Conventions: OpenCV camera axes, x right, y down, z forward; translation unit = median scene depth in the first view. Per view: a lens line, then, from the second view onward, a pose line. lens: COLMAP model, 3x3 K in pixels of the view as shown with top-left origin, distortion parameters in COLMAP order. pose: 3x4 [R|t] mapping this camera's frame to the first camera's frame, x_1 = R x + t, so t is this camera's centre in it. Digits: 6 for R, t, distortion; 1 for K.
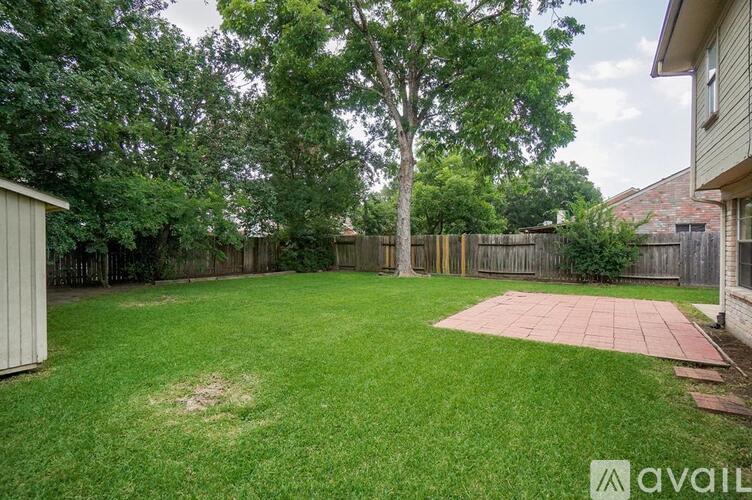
lens RADIAL K [[359.3, 0, 376.0], [0, 359.3, 250.6], [0, 0, 1]] dist [0.005153, 0.000544]
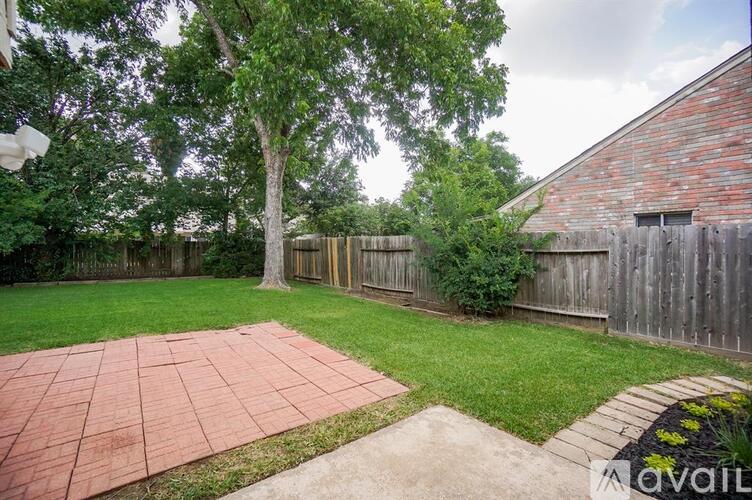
lens RADIAL K [[333.3, 0, 373.5], [0, 333.3, 244.7], [0, 0, 1]] dist [-0.003620, 0.000223]
pose [[0.937934, 0.000130, -0.346814, 0.640296], [-0.009739, 0.999615, -0.025963, -0.011250], [0.346678, 0.027729, 0.937574, 0.405279]]
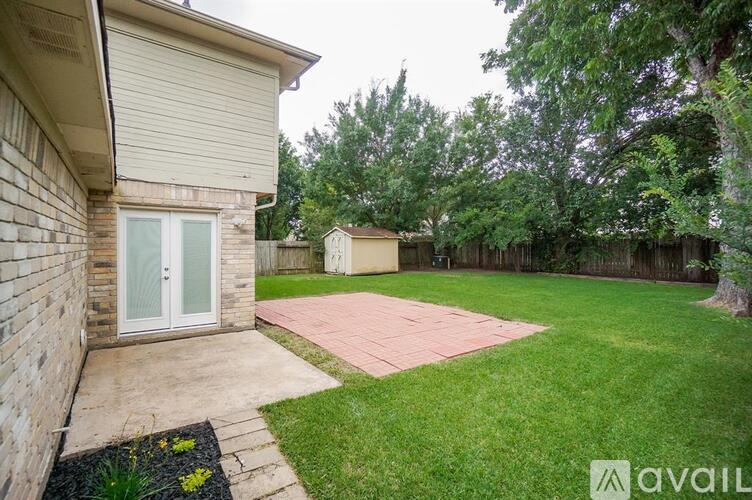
lens RADIAL K [[333.3, 0, 372.9], [0, 333.3, 248.2], [0, 0, 1]] dist [-0.003620, 0.000223]
pose [[-0.385054, 0.005519, -0.922878, 0.855038], [-0.015142, 0.999810, 0.012297, -0.018659], [0.922770, 0.018709, -0.384897, 0.798464]]
